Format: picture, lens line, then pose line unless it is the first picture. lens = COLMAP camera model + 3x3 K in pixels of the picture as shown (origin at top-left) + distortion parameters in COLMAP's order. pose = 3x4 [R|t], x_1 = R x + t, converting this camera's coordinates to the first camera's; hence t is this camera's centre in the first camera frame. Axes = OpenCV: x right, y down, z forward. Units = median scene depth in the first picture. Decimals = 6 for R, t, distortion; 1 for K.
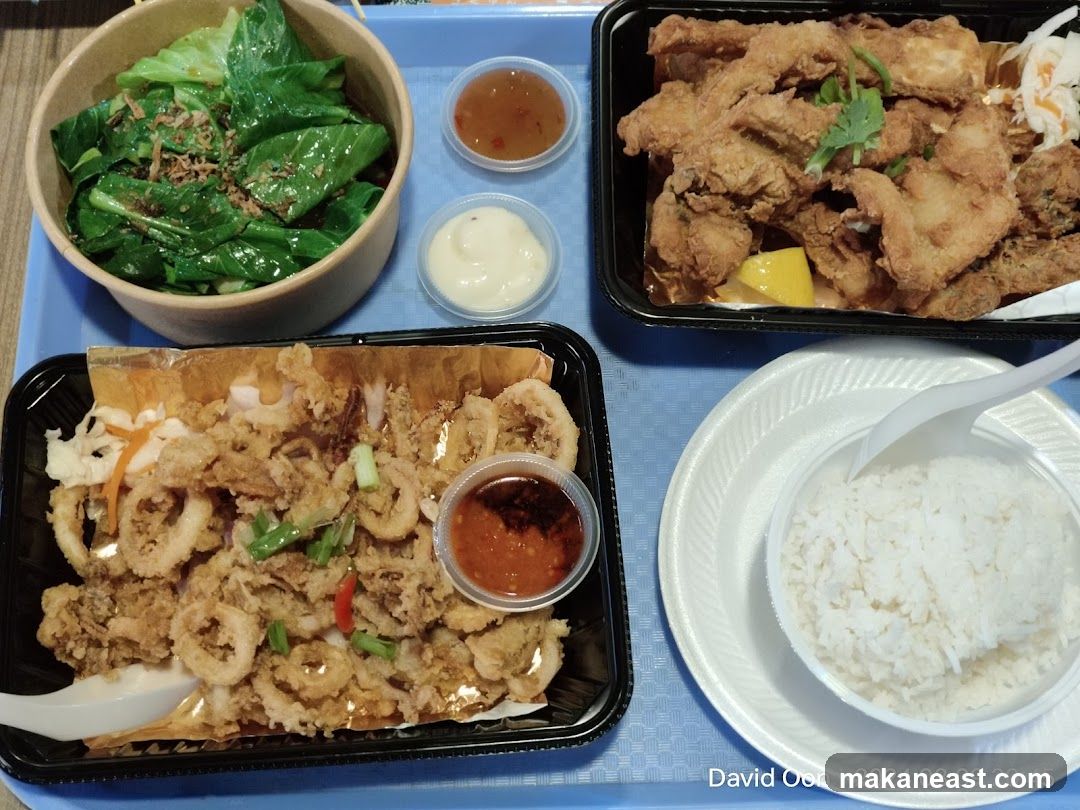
lens RADIAL K [[1541.7, 0, 542.6], [0, 1541.7, 403.6], [0, 0, 1]] dist [-0.049883, 0.000000]
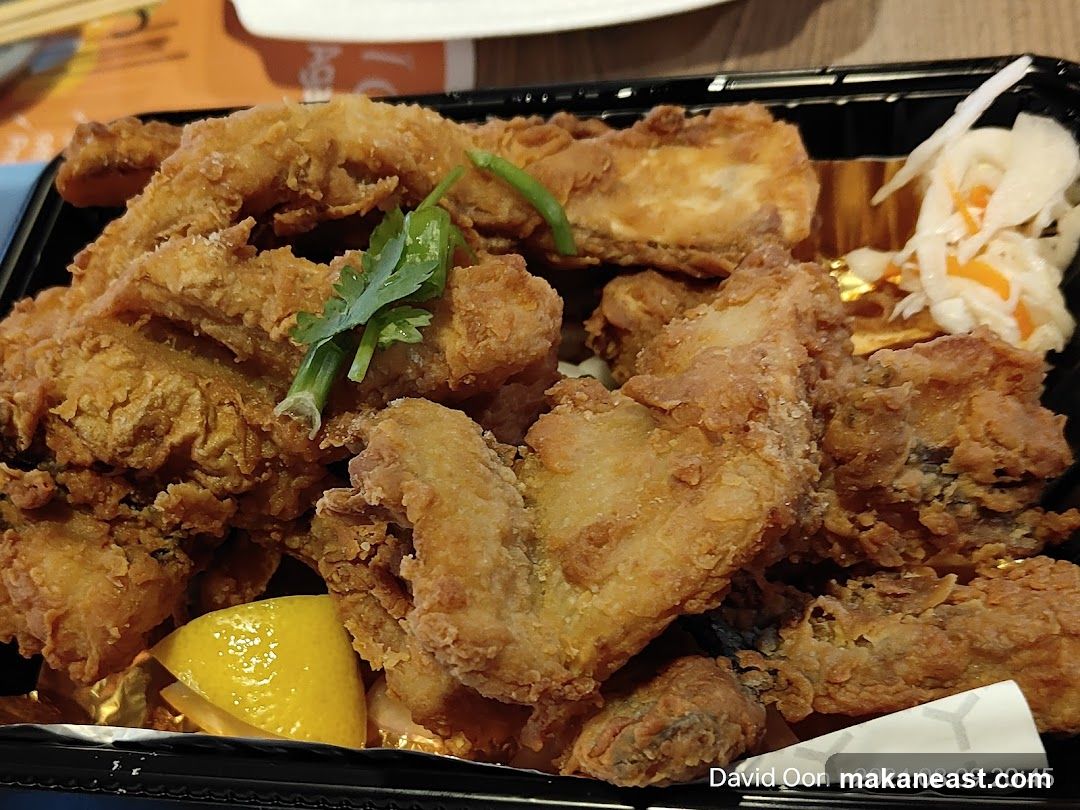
lens RADIAL K [[1541.7, 0, 537.2], [0, 1541.7, 410.4], [0, 0, 1]] dist [-0.049883, 0.000000]
pose [[0.967077, -0.034849, -0.252085, 0.334654], [-0.036390, 0.961462, -0.272517, -0.038197], [0.251868, 0.272719, 0.928540, 0.610718]]
